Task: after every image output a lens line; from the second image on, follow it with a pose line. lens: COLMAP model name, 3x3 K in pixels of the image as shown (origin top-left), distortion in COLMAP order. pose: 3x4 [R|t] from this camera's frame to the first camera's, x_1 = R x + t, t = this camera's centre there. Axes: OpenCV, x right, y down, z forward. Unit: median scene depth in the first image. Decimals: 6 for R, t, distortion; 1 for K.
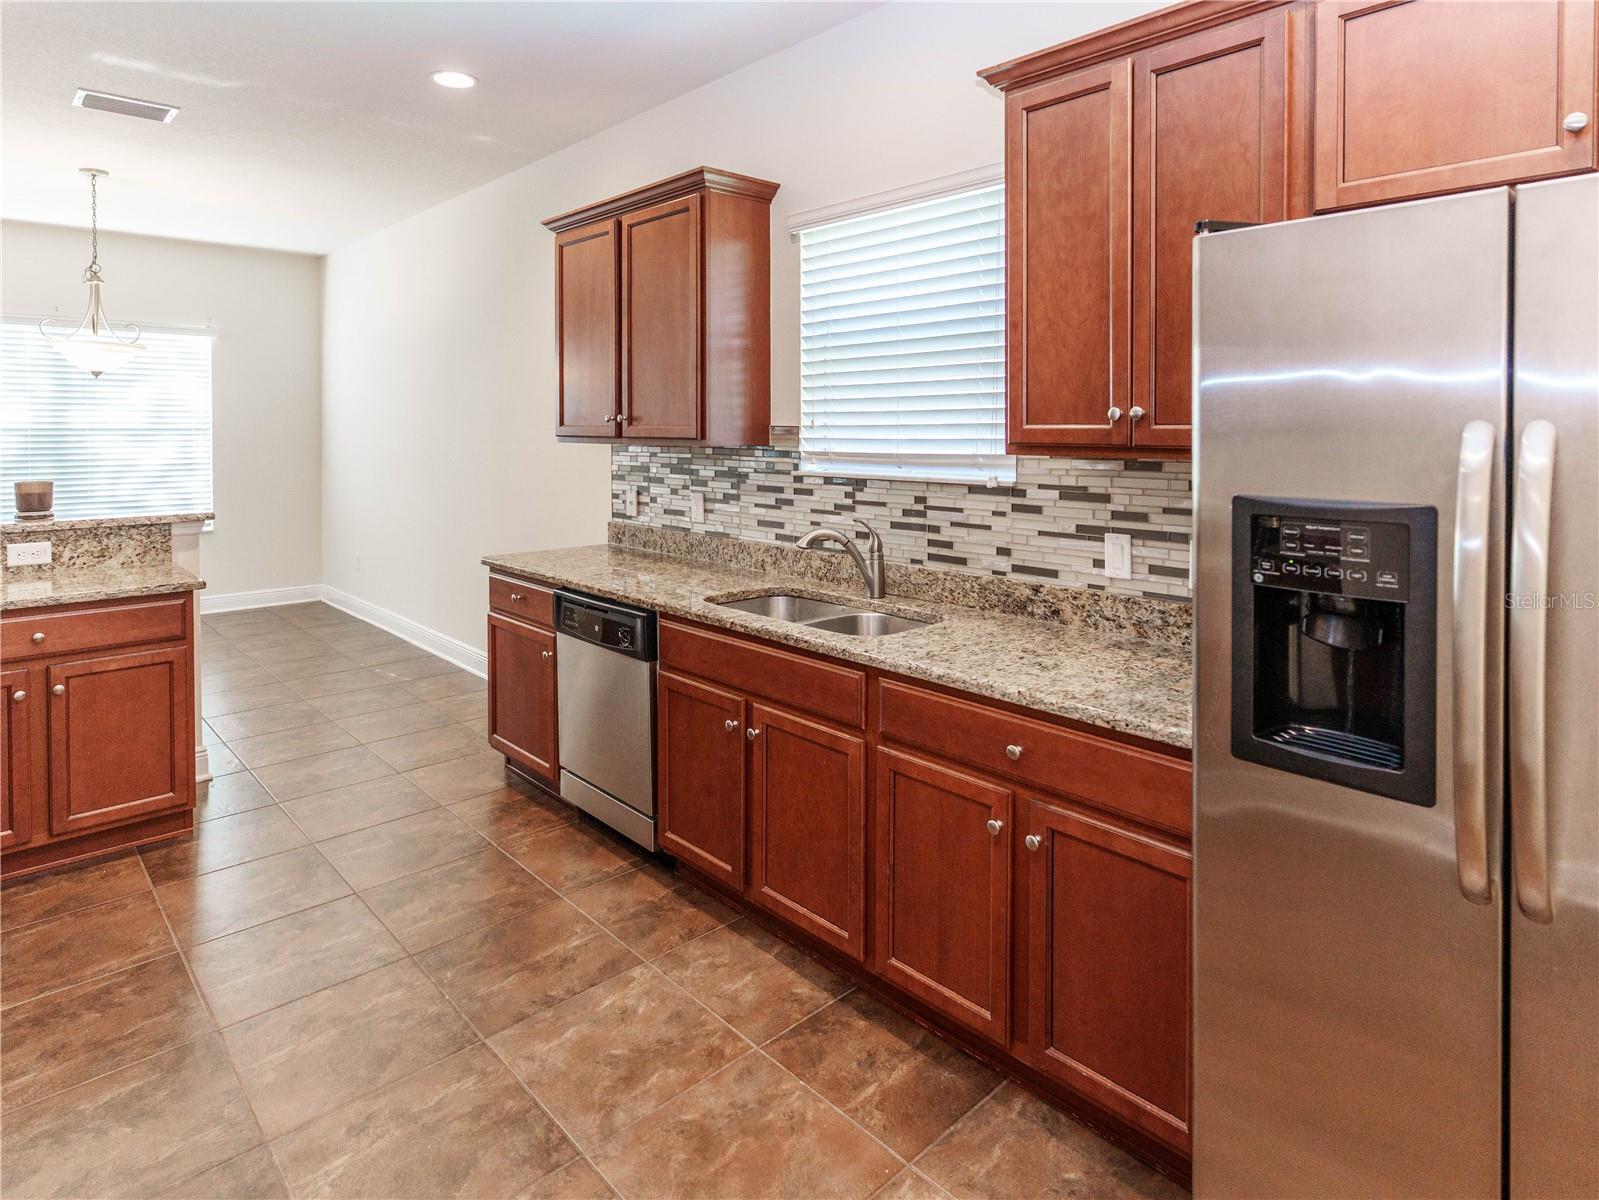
lens RADIAL K [[902.8, 0, 785.1], [0, 902.8, 431.0], [0, 0, 1]] dist [-0.000334, 0.000347]
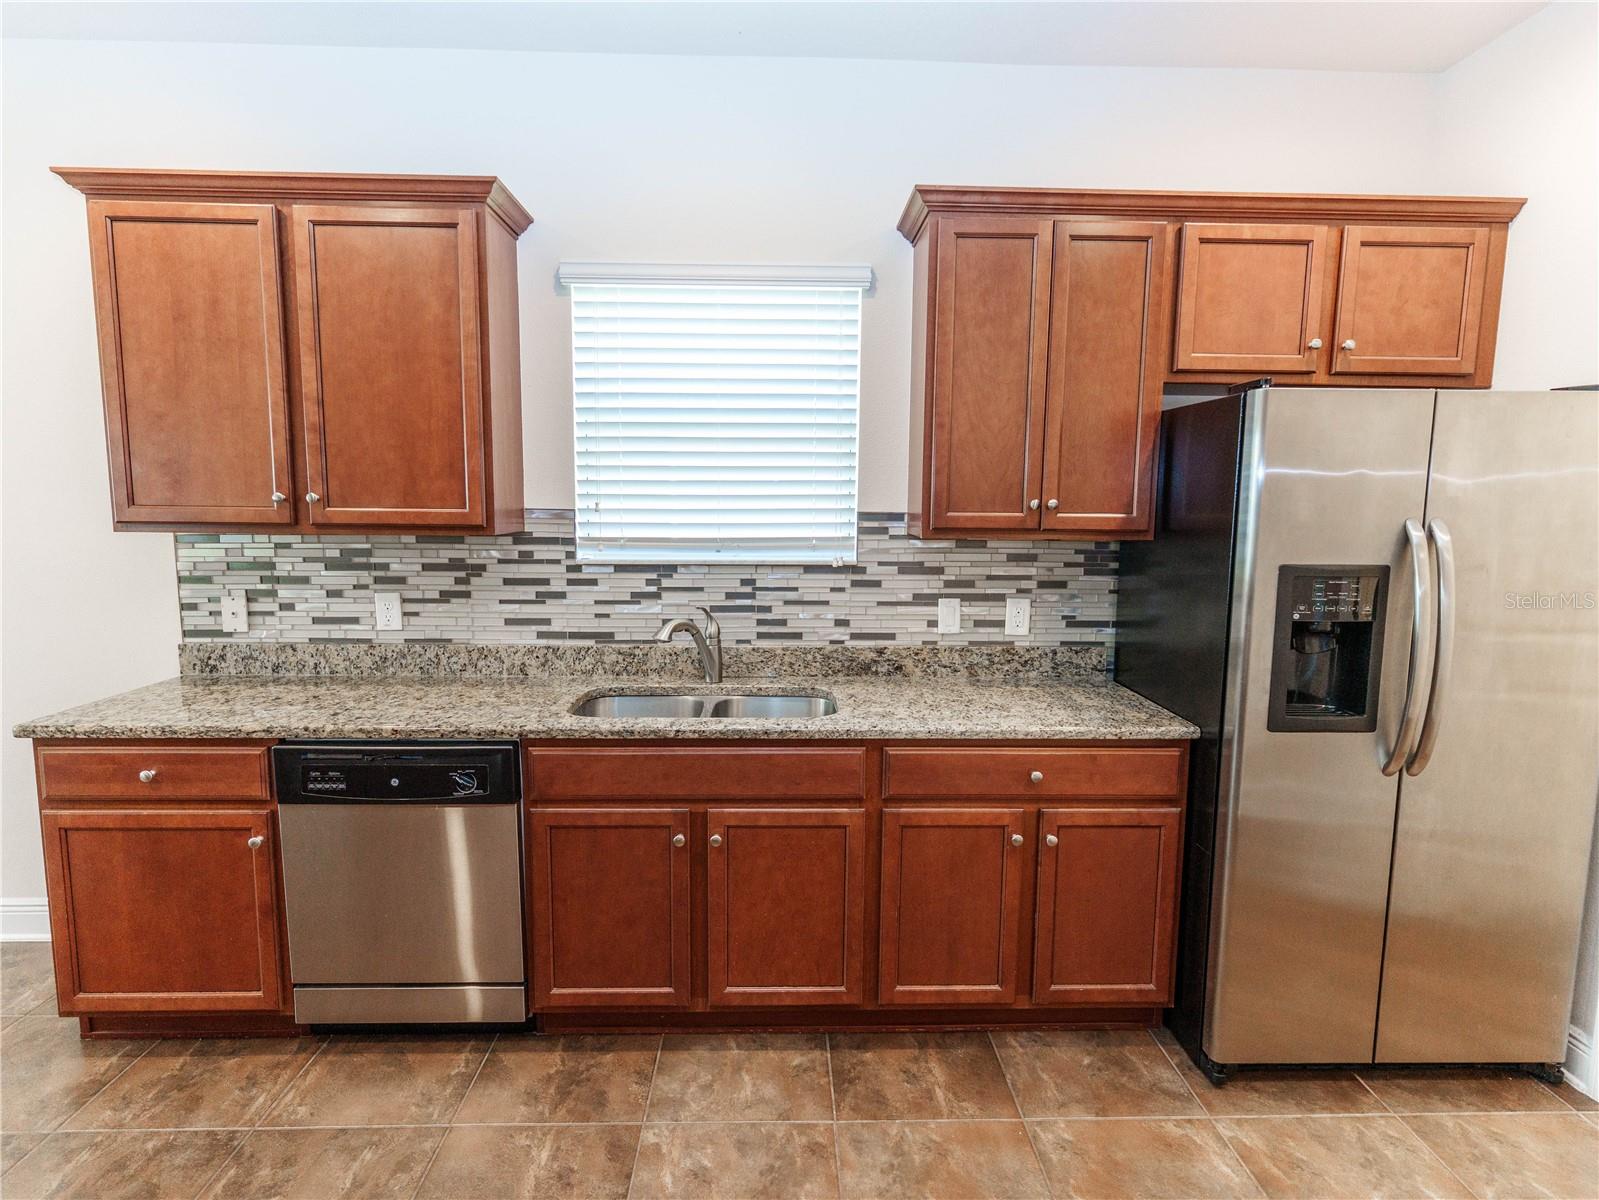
lens RADIAL K [[828.1, 0, 852.9], [0, 828.1, 590.6], [0, 0, 1]] dist [0.000382, 0.001225]
pose [[0.661180, -0.075174, 0.746452, -0.529976], [-0.004163, 0.994584, 0.103851, -0.014478], [-0.750216, -0.071772, 0.657286, 0.317469]]
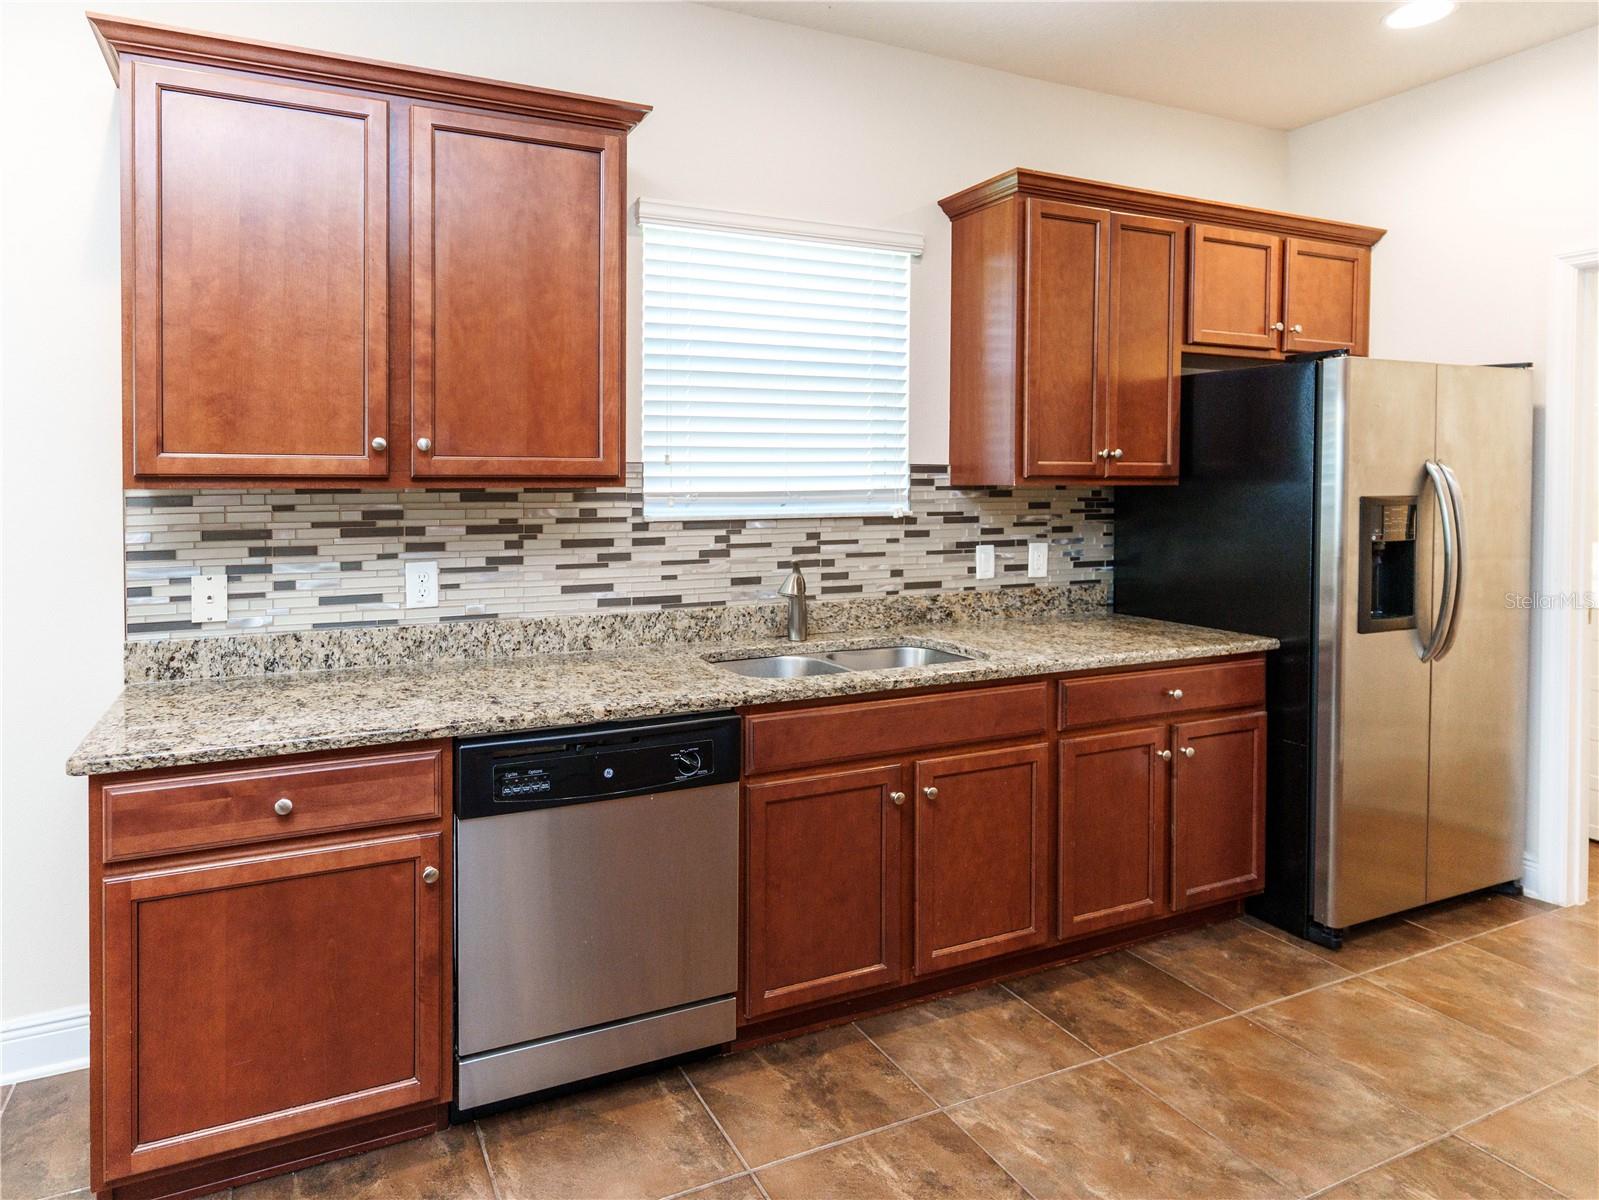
lens RADIAL K [[841.1, 0, 749.7], [0, 841.1, 489.4], [0, 0, 1]] dist [0.000176, 0.000820]
pose [[0.363257, -0.010872, 0.931626, -0.835224], [0.005934, 0.999939, 0.009356, 0.016456], [-0.931670, 0.002130, 0.363299, 0.801447]]
